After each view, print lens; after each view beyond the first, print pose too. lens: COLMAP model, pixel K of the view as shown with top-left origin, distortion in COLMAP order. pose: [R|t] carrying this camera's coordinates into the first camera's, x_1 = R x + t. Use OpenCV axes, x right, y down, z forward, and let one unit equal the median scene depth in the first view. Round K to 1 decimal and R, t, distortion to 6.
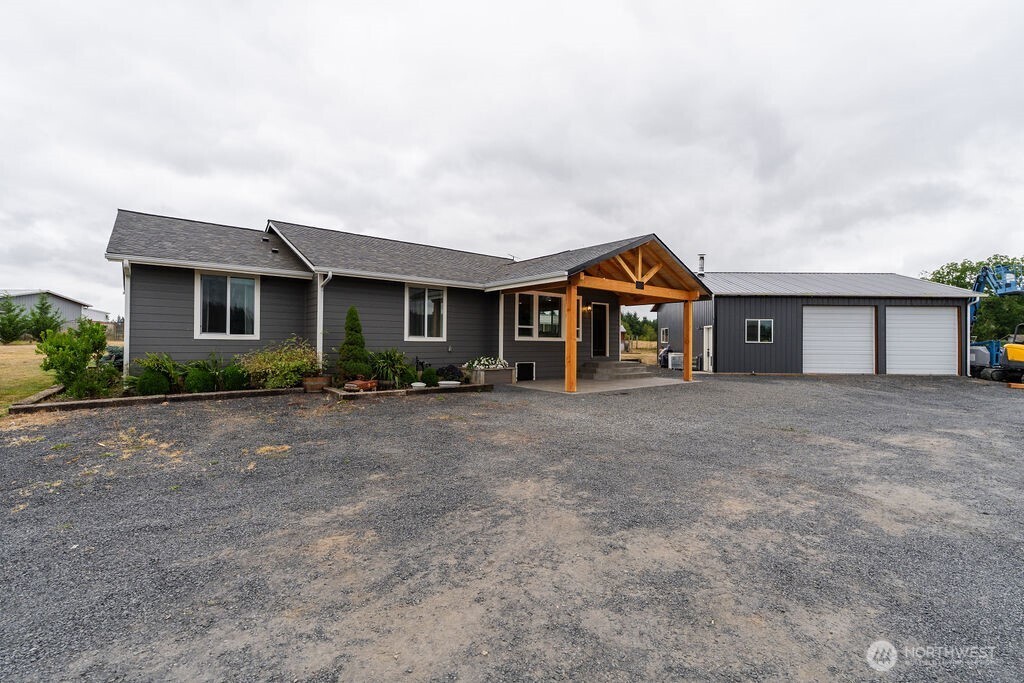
lens RADIAL K [[447.2, 0, 512.3], [0, 447.2, 337.9], [0, 0, 1]] dist [-0.005923, 0.000427]
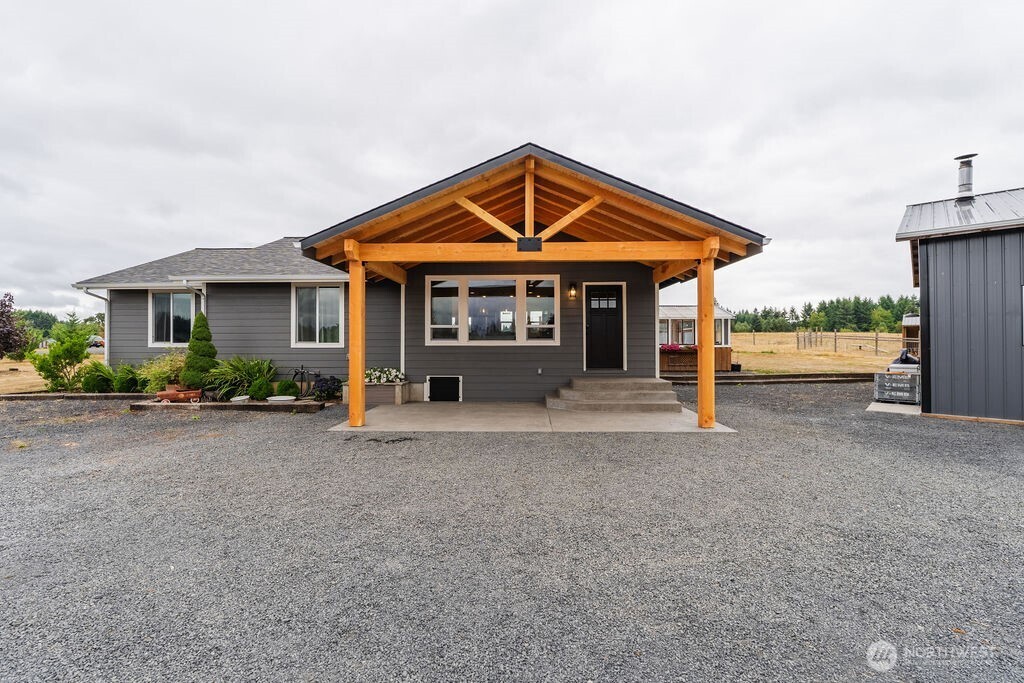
lens RADIAL K [[447.2, 0, 514.4], [0, 447.2, 336.6], [0, 0, 1]] dist [-0.005923, 0.000427]
pose [[0.753551, -0.018835, -0.657120, 0.517442], [0.014513, 0.999822, -0.012015, 0.001645], [0.657230, -0.000483, 0.753690, 0.470263]]
